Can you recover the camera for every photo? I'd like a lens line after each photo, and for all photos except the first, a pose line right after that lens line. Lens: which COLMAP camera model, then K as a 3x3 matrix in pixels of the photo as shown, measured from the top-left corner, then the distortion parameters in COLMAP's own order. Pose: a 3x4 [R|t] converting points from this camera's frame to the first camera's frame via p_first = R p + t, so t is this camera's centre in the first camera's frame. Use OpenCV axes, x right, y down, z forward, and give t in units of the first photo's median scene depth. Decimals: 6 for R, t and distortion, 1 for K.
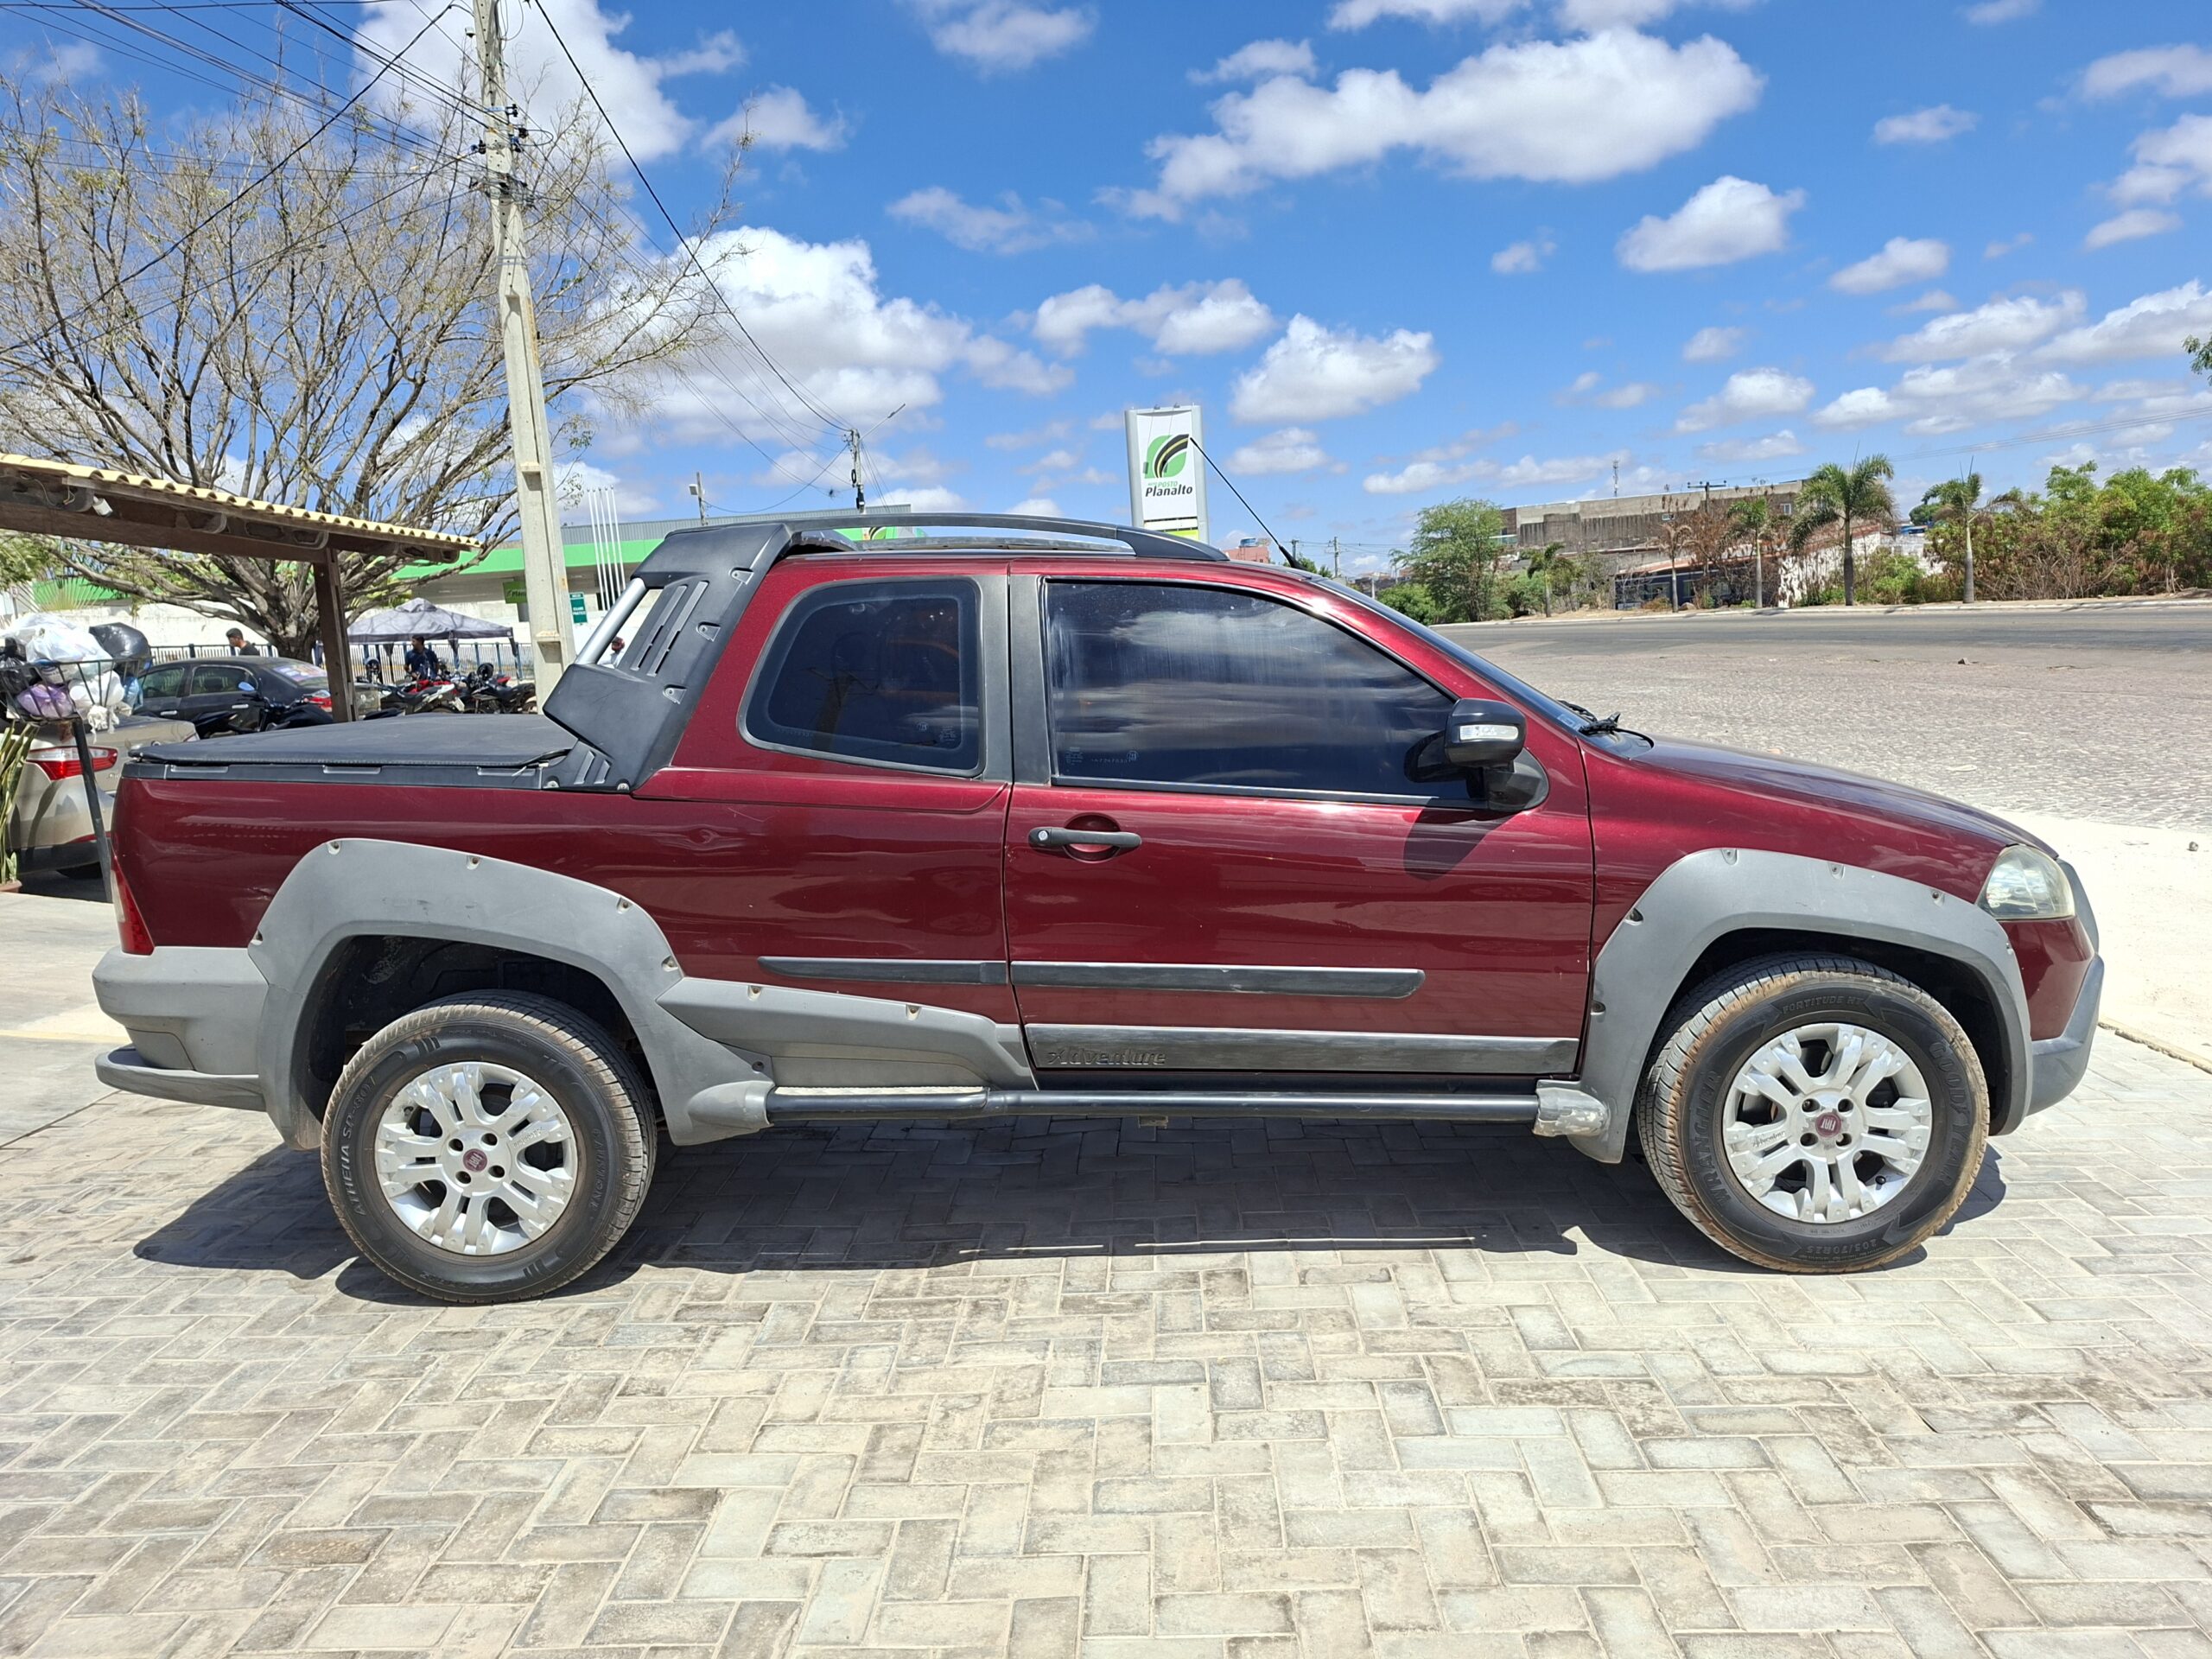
lens RADIAL K [[1513.4, 0, 1119.0], [0, 1513.4, 840.8], [0, 0, 1]] dist [0.084138, -0.090993]
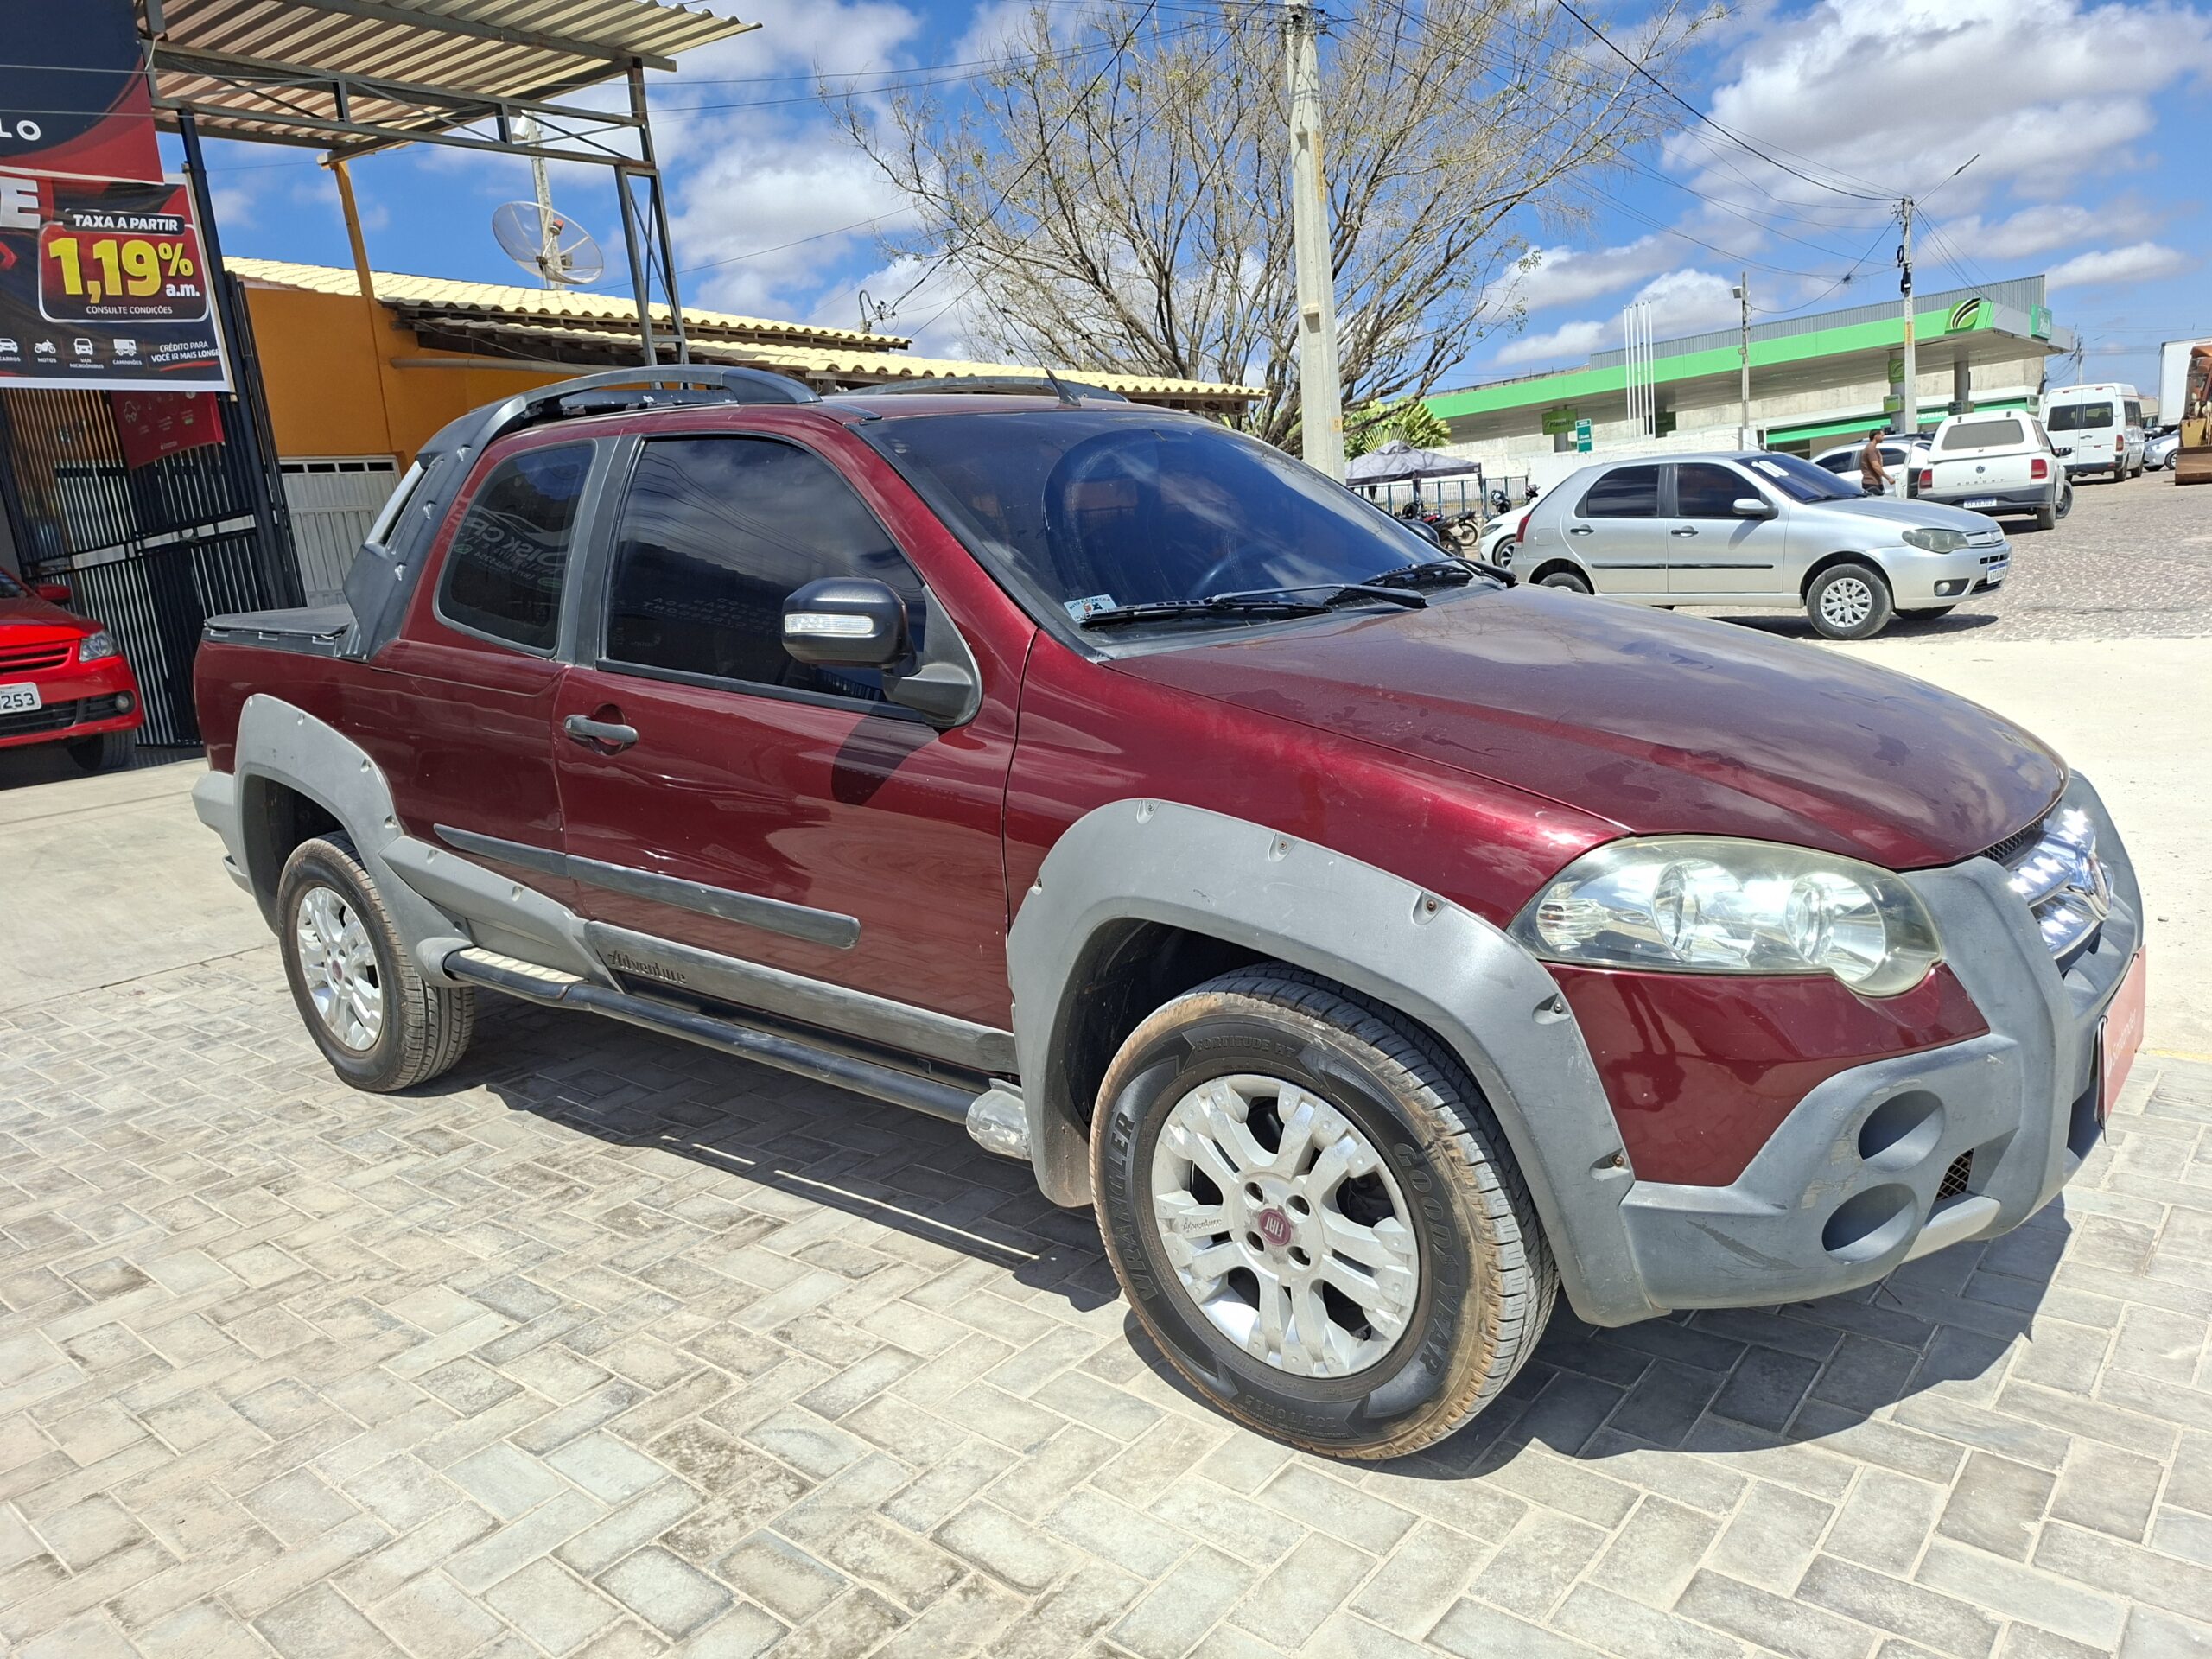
lens RADIAL K [[1542.4, 0, 1106.0], [0, 1542.4, 829.5], [0, 0, 1]] dist [0.084594, -0.085772]
pose [[0.777850, 0.096207, -0.621043, 0.794540], [-0.034553, 0.993265, 0.110591, -0.054564], [0.627500, -0.064564, 0.775935, 0.446042]]
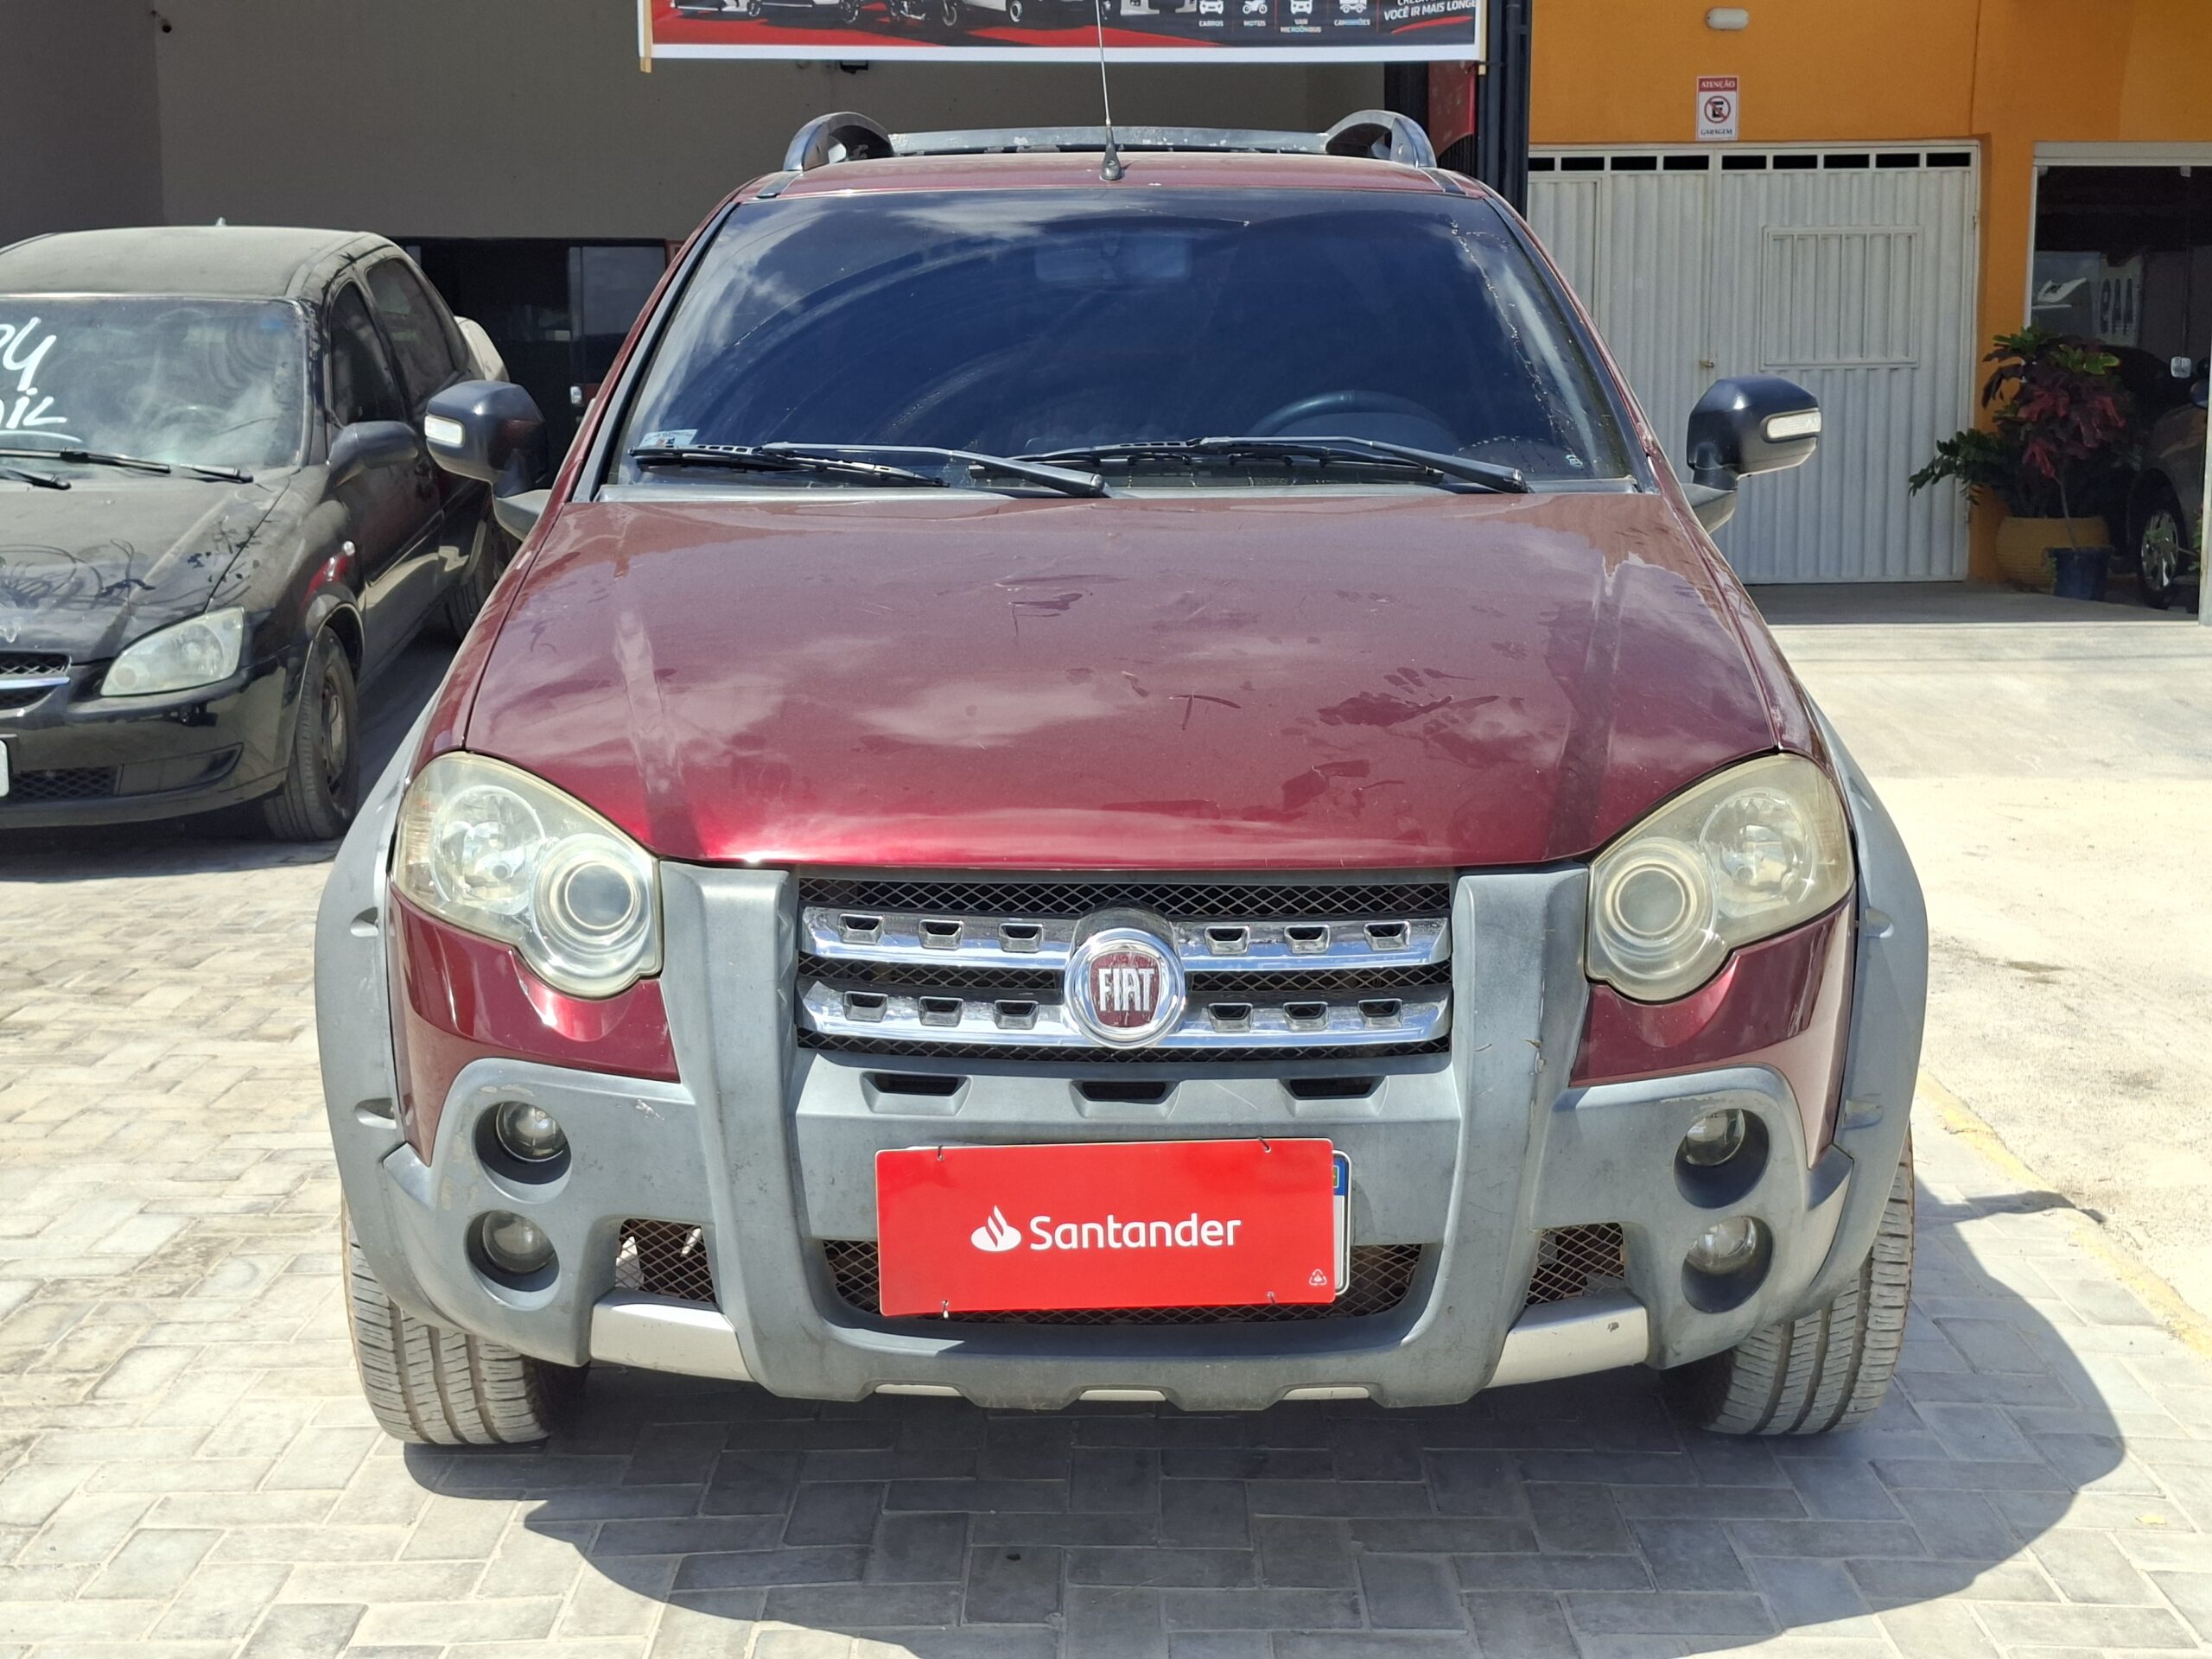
lens RADIAL K [[3071.5, 0, 1106.0], [0, 3071.5, 829.5], [0, 0, 1]] dist [0.197525, -0.434521]
pose [[0.014278, 0.184729, -0.982686, 1.569110], [-0.133460, 0.974344, 0.181222, -0.177107], [0.990951, 0.128562, 0.038566, 1.187439]]
